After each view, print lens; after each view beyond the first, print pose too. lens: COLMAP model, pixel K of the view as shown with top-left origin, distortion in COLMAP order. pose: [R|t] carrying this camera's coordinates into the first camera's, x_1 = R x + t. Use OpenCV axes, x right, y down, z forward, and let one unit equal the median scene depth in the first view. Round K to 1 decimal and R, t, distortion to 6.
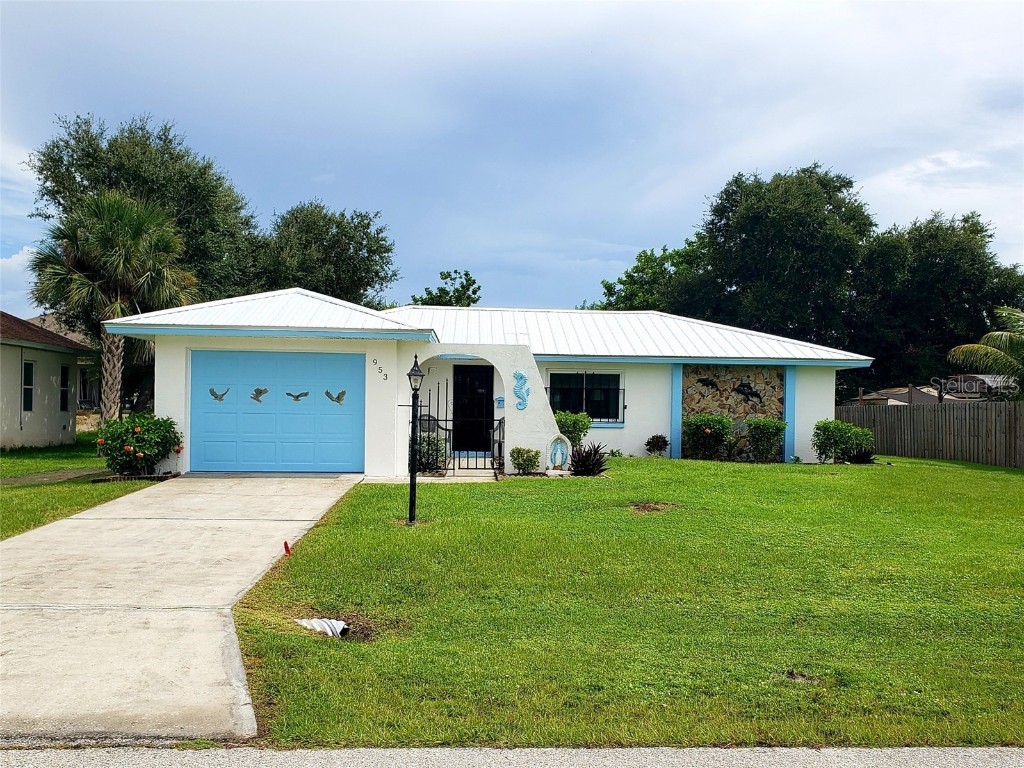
lens RADIAL K [[975.4, 0, 505.0], [0, 975.4, 388.4], [0, 0, 1]] dist [0.133428, 0.000000]
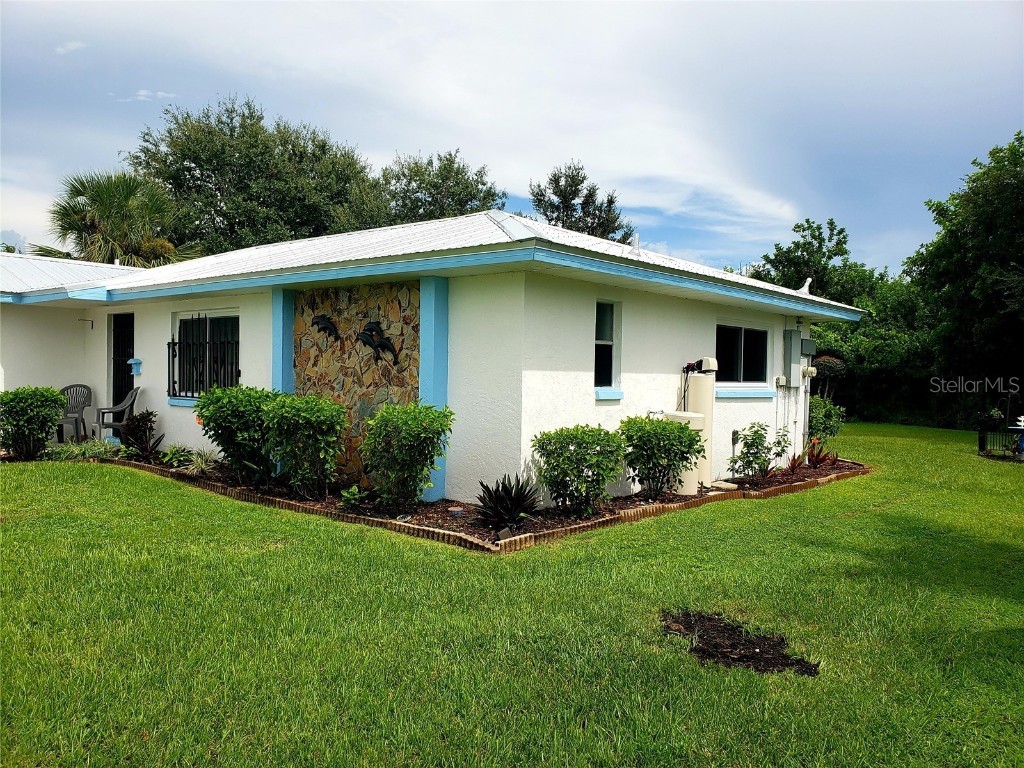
lens RADIAL K [[792.4, 0, 514.8], [0, 792.4, 383.9], [0, 0, 1]] dist [0.040267, -0.042845]
pose [[0.740589, 0.005996, -0.671932, 0.550442], [0.007949, 0.999812, 0.017684, 0.018163], [0.671912, -0.018438, 0.740402, 0.763704]]
